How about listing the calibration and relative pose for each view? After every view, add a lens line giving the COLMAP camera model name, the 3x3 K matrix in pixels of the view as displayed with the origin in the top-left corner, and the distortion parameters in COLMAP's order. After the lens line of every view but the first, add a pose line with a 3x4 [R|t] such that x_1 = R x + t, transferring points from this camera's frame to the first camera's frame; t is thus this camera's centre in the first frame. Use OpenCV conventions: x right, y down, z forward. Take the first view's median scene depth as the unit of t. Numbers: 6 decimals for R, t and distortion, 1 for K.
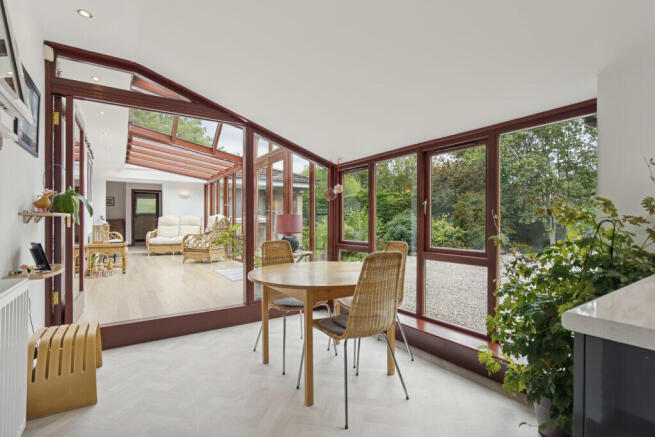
lens RADIAL K [[307.7, 0, 326.7], [0, 307.7, 217.7], [0, 0, 1]] dist [-0.001289, 0.000106]
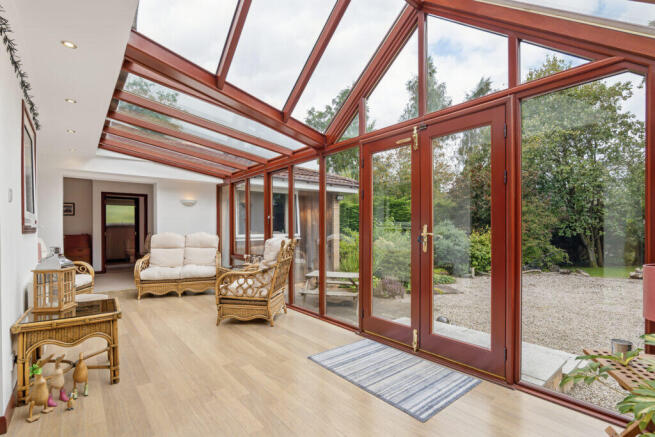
lens RADIAL K [[307.7, 0, 328.1], [0, 307.7, 225.3], [0, 0, 1]] dist [-0.001289, 0.000106]
pose [[0.995348, 0.001936, 0.096329, -0.227049], [-0.002172, 0.999995, 0.002344, -0.022250], [-0.096324, -0.002542, 0.995347, 0.306568]]
